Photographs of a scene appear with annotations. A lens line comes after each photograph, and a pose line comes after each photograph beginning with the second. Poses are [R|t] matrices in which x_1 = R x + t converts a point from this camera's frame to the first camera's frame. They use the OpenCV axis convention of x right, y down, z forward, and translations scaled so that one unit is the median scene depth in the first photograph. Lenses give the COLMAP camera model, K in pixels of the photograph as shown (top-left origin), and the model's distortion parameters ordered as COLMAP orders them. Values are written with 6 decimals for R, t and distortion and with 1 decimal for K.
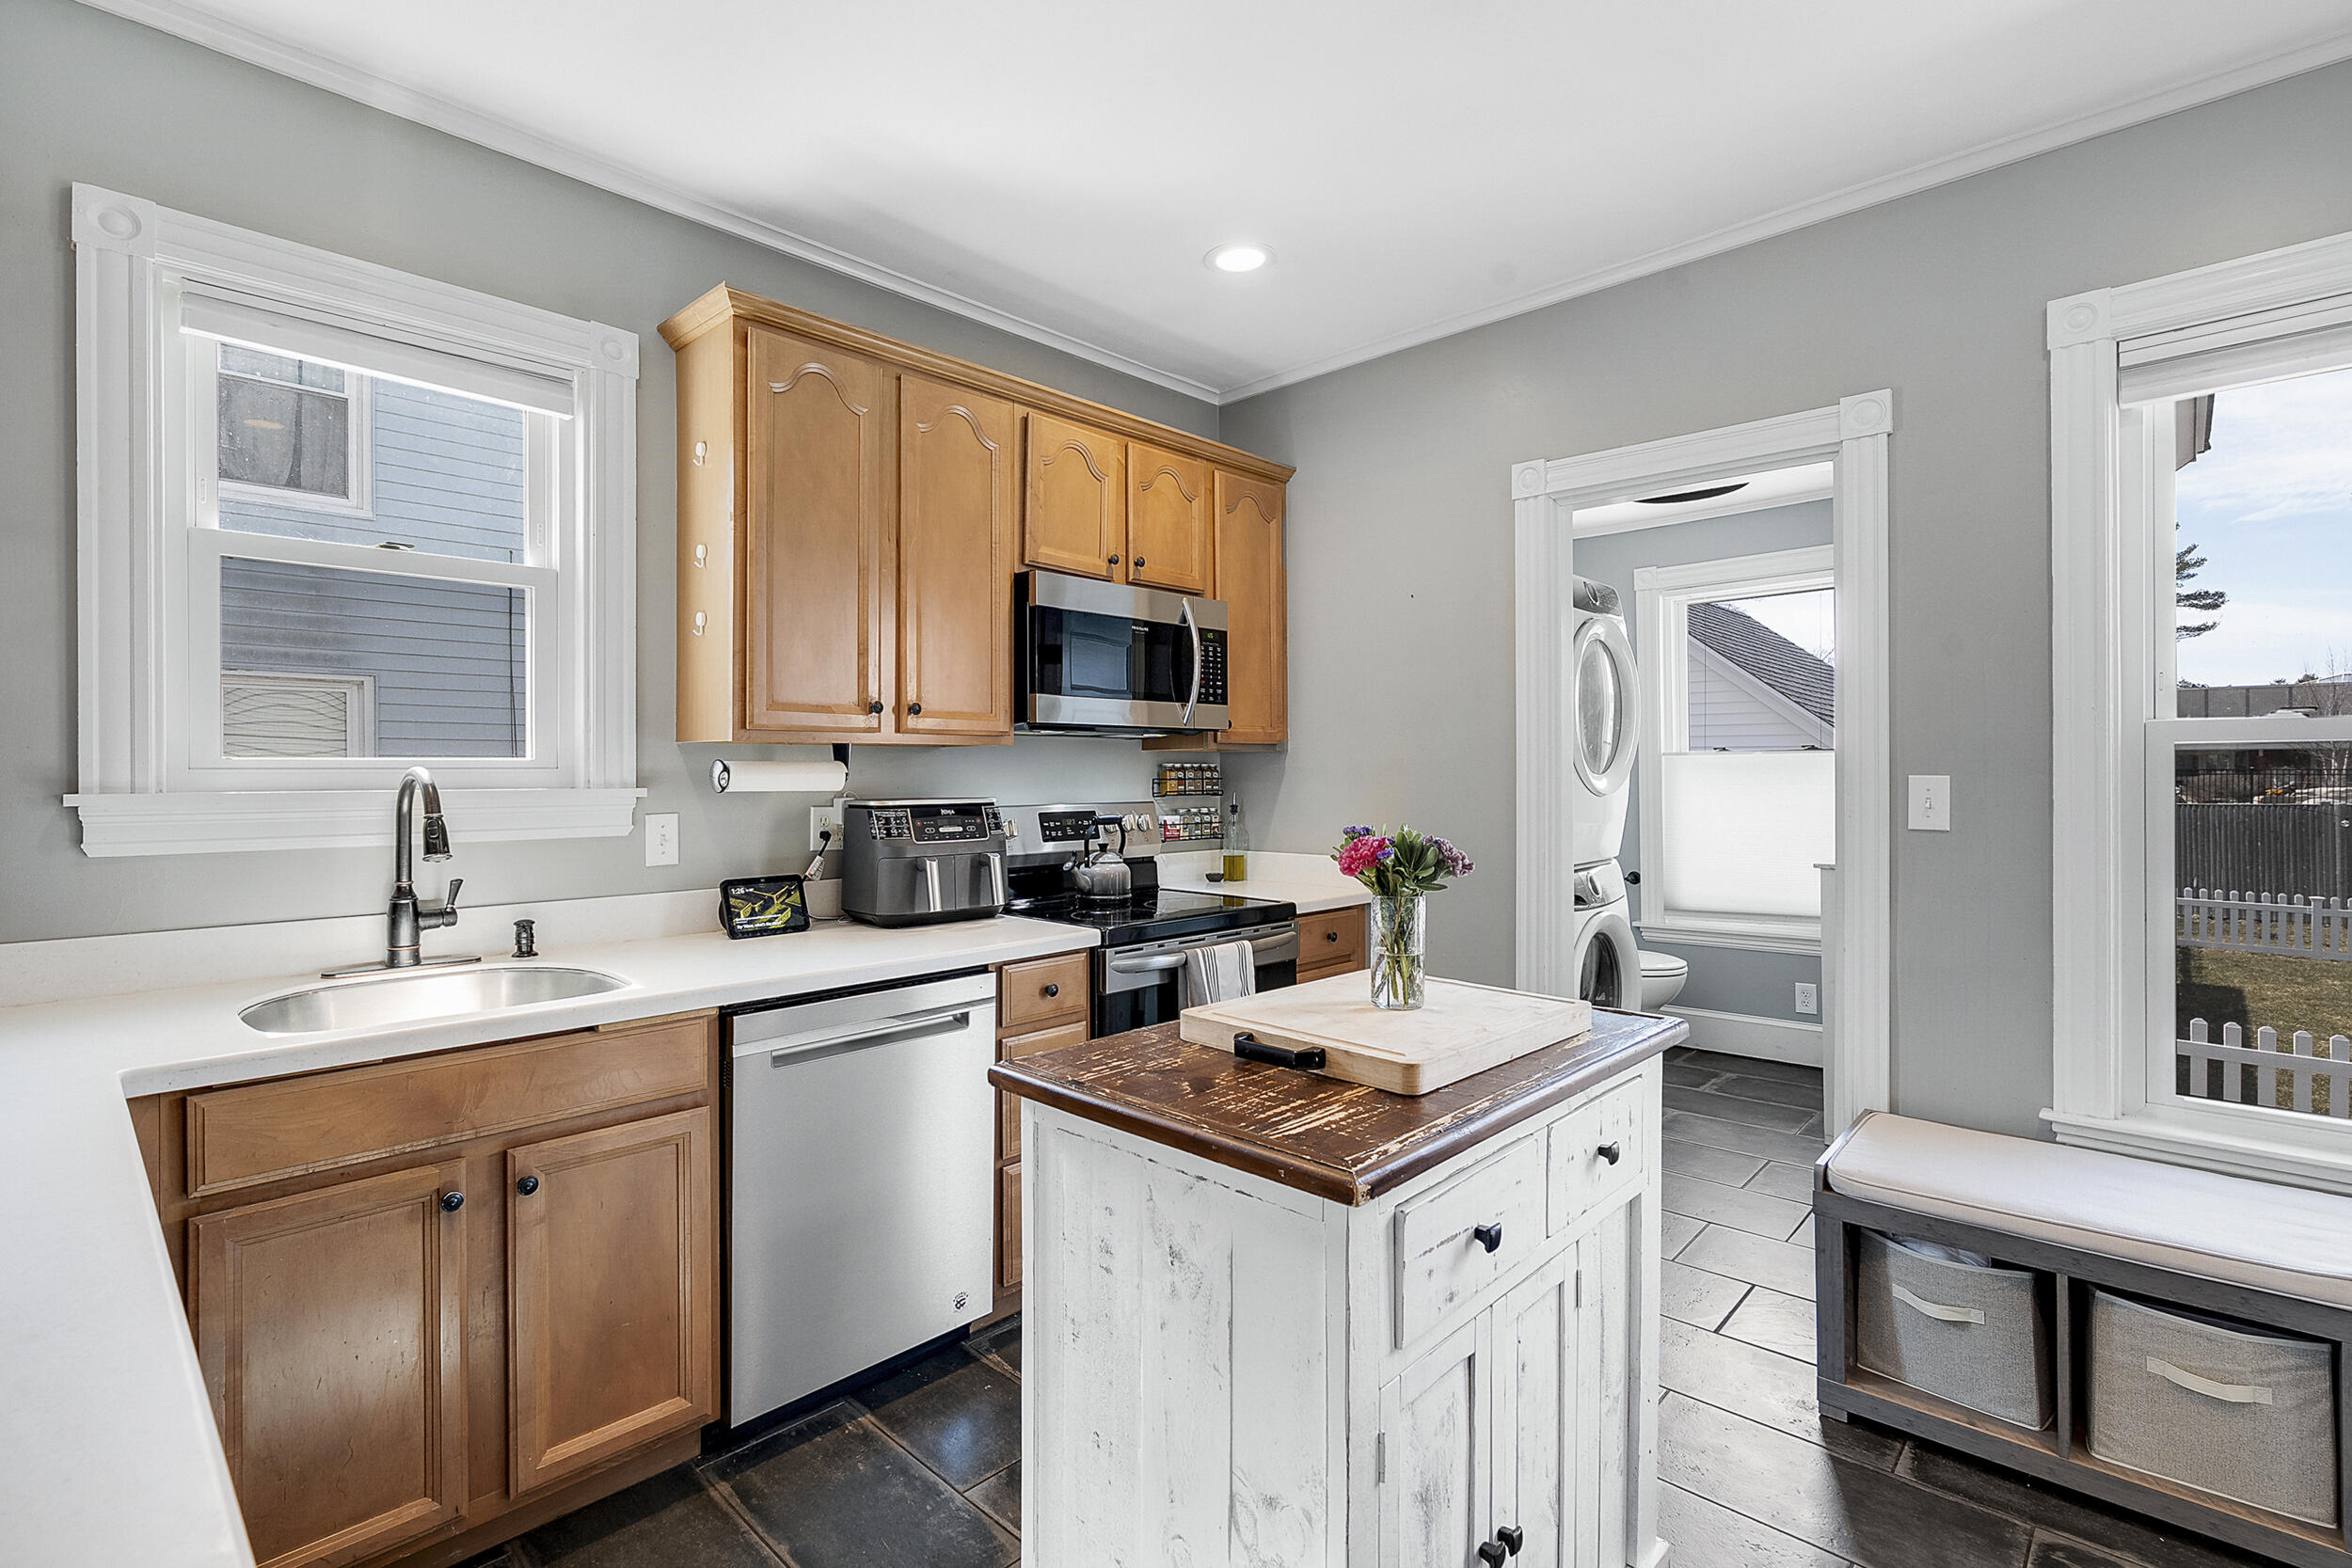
lens RADIAL K [[1078.1, 0, 1175.2], [0, 1078.1, 781.1], [0, 0, 1]] dist [-0.007199, 0.003148]
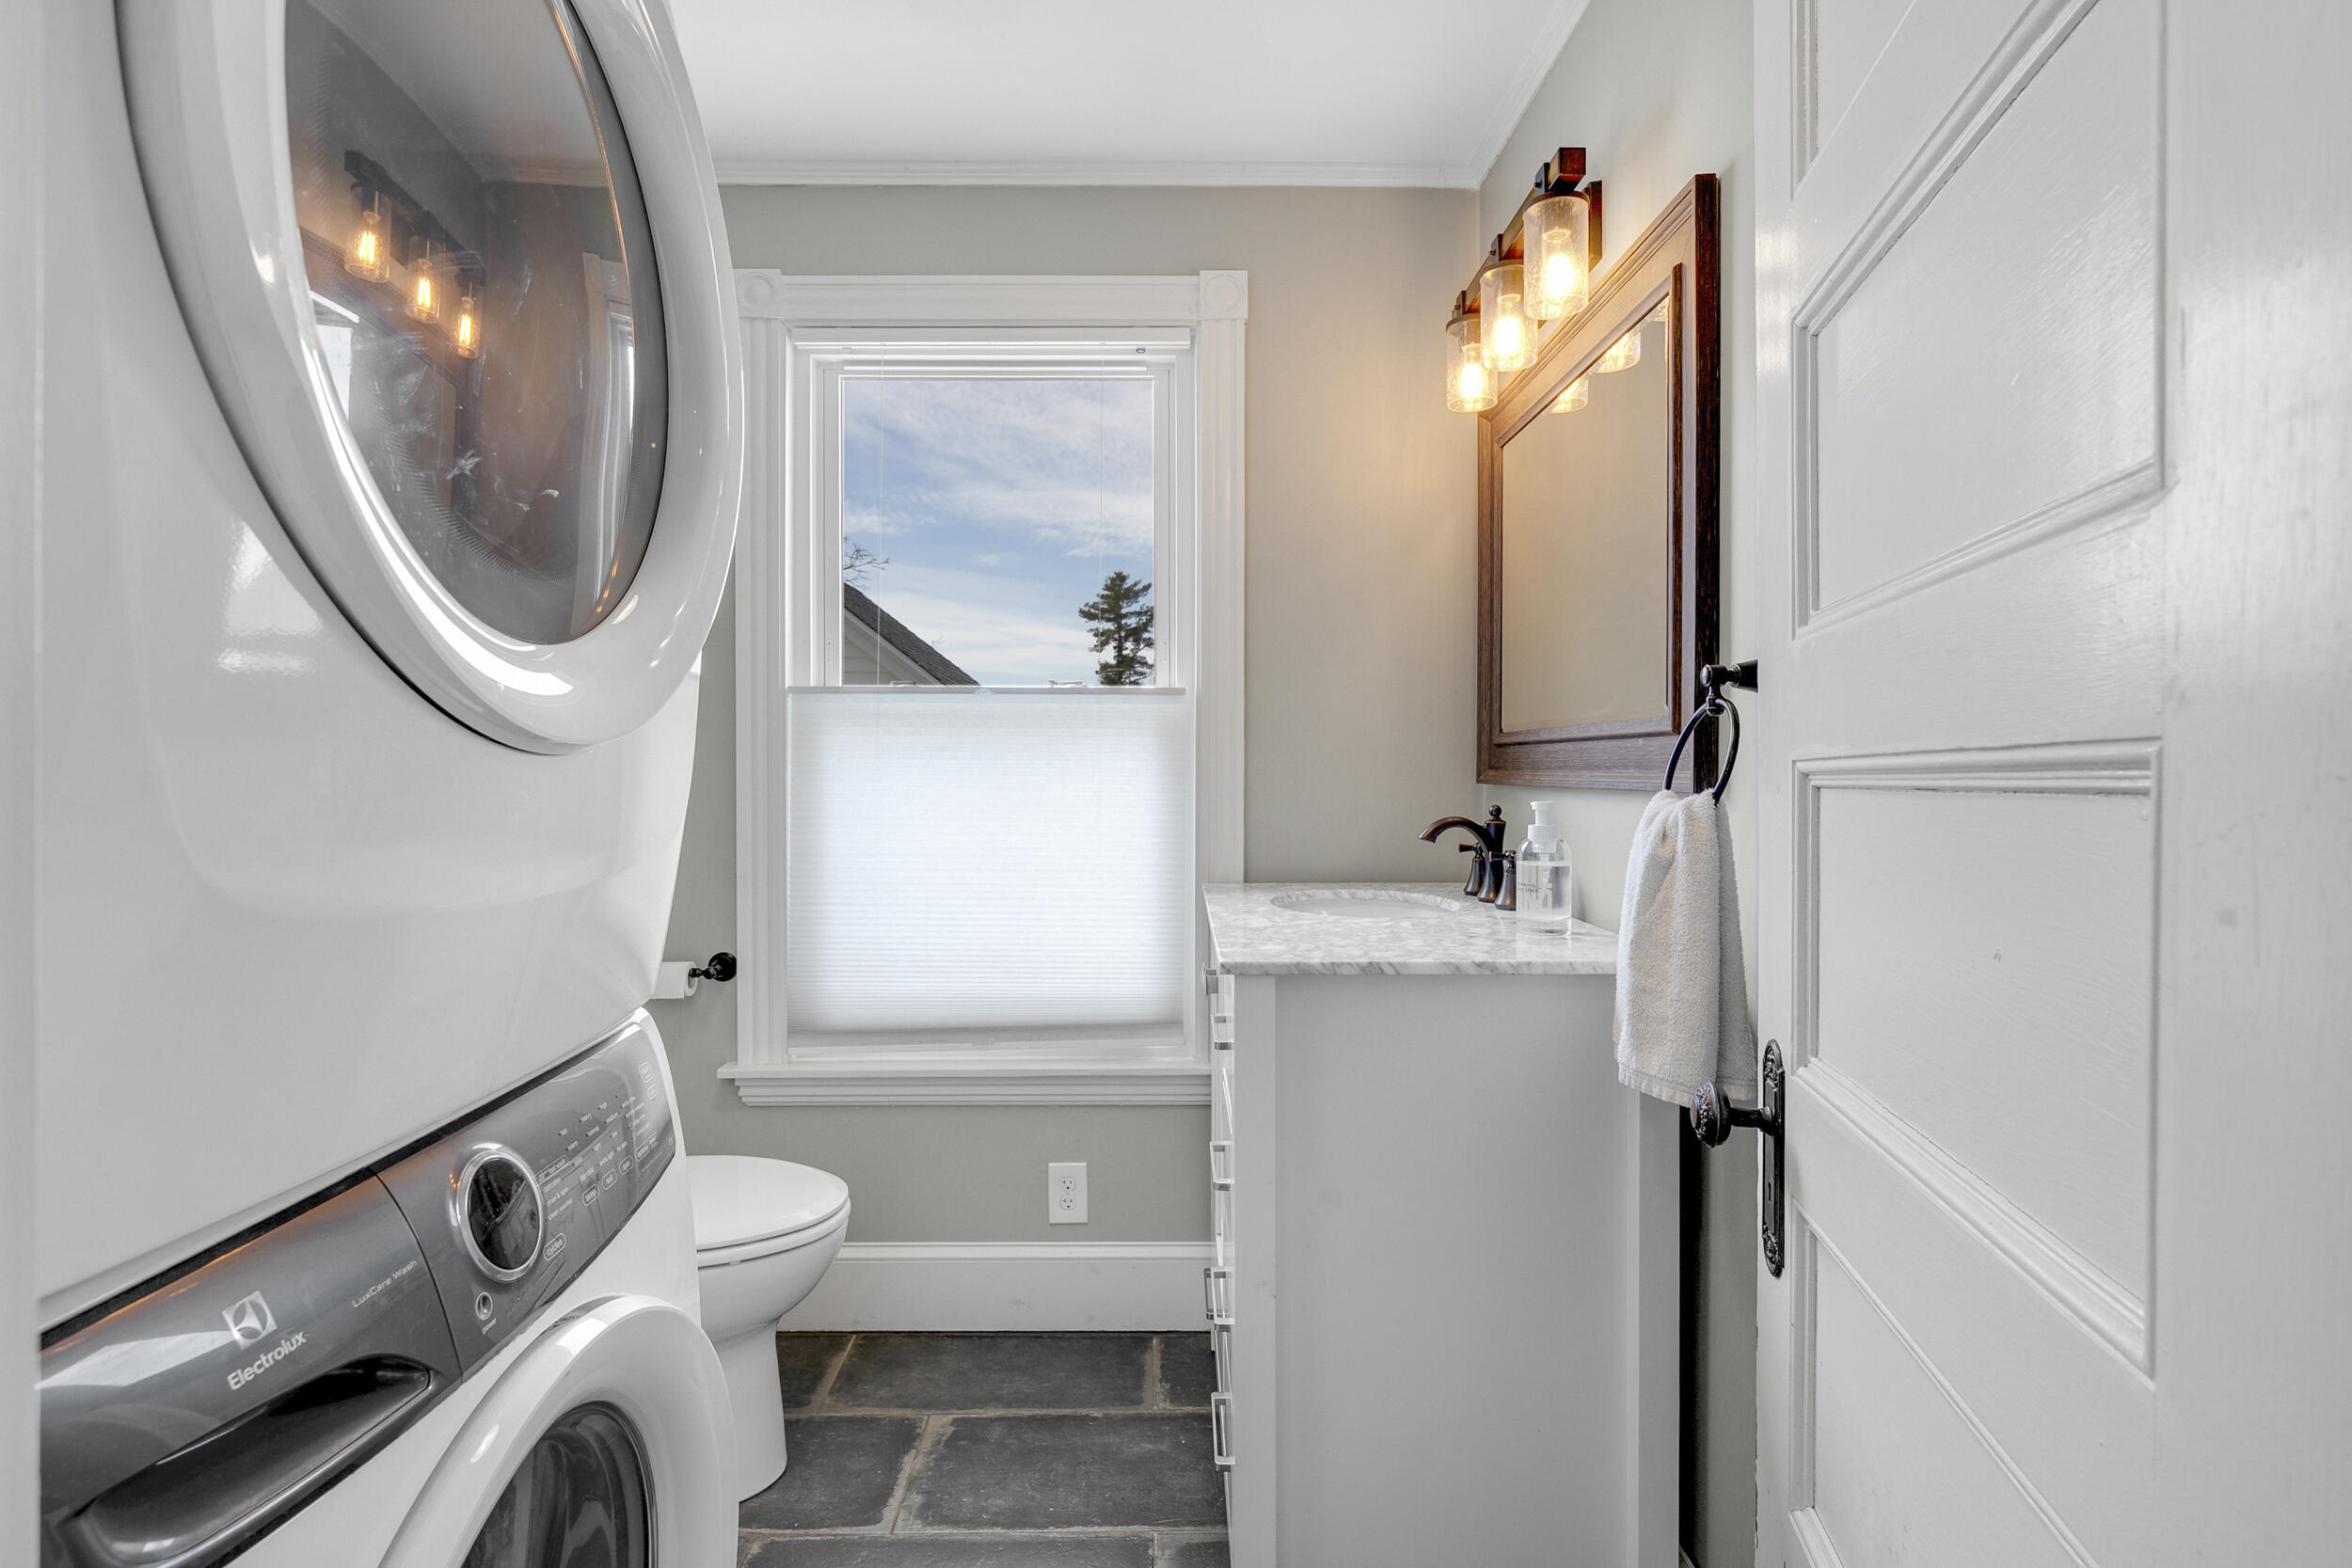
lens RADIAL K [[1078.1, 0, 1169.6], [0, 1078.1, 778.3], [0, 0, 1]] dist [-0.007199, 0.003148]
pose [[0.705907, 0.008419, 0.708254, 0.493241], [-0.006134, 0.999965, -0.005773, 0.027856], [-0.708277, -0.000269, 0.705934, 1.137062]]
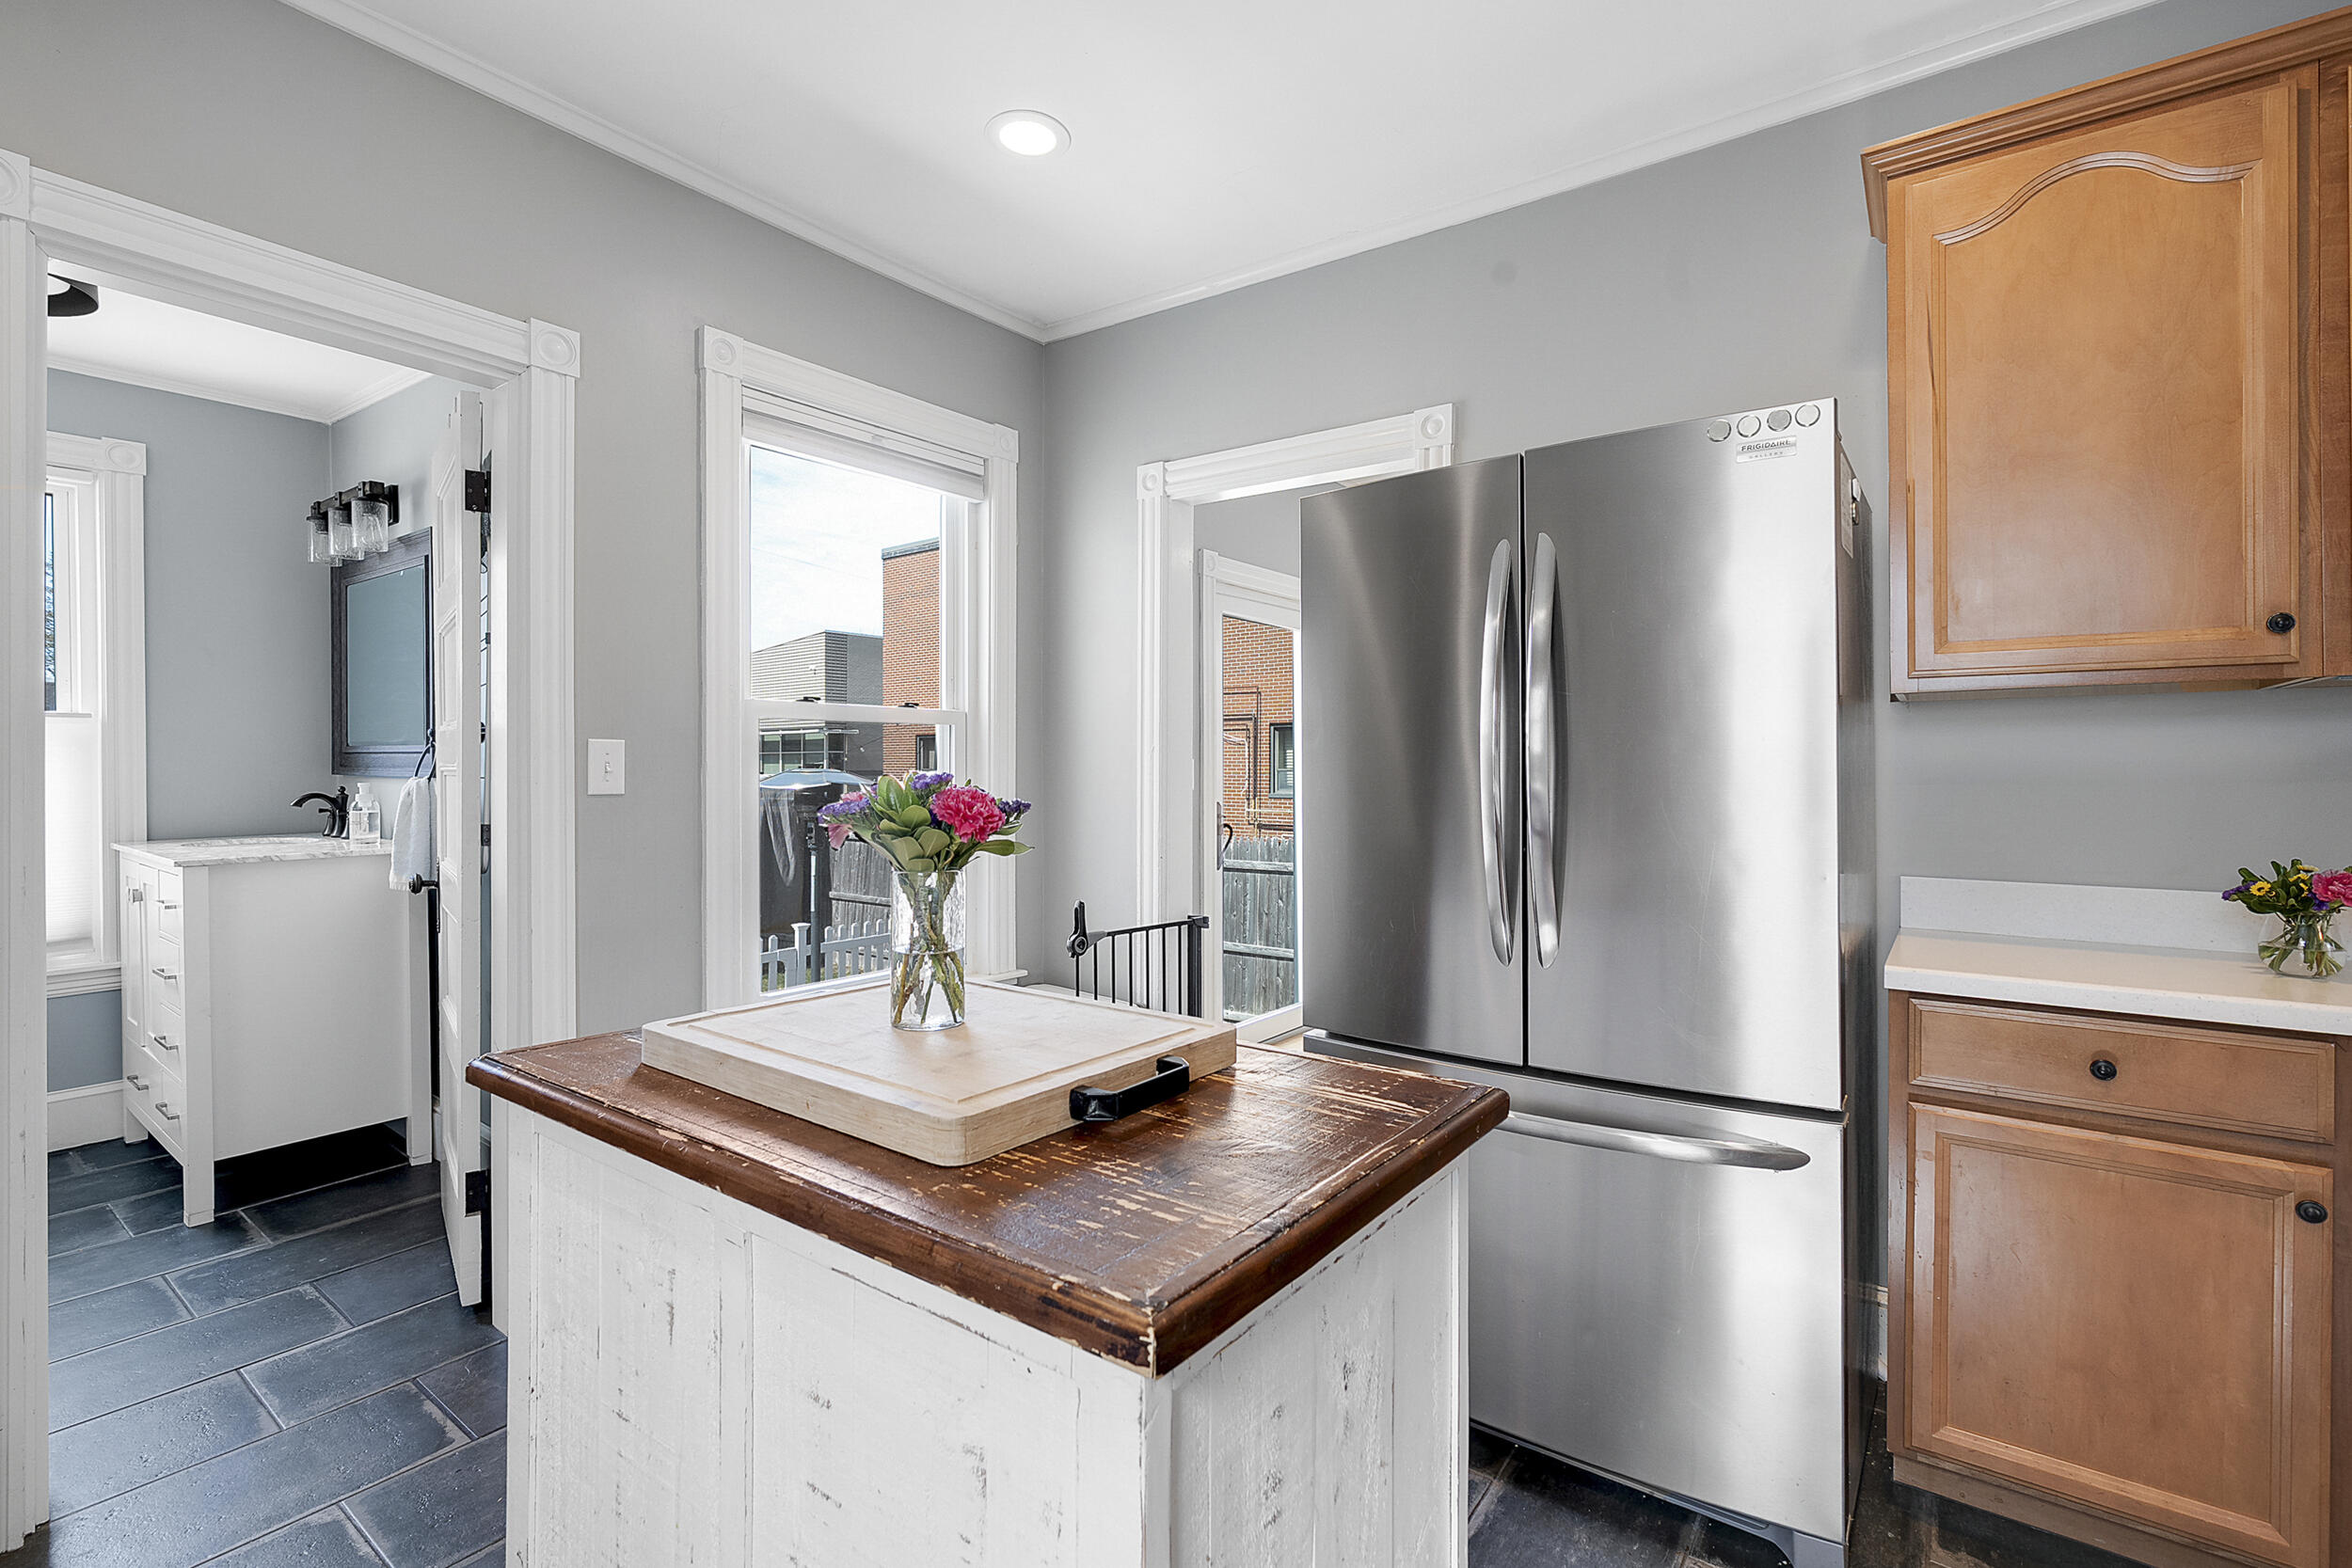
lens RADIAL K [[1078.1, 0, 1171.9], [0, 1078.1, 769.1], [0, 0, 1]] dist [-0.007199, 0.003148]
pose [[-0.137398, 0.005050, 0.990503, -0.350204], [0.002857, 0.999985, -0.004702, 0.028534], [-0.990512, 0.002183, -0.137410, 0.627153]]
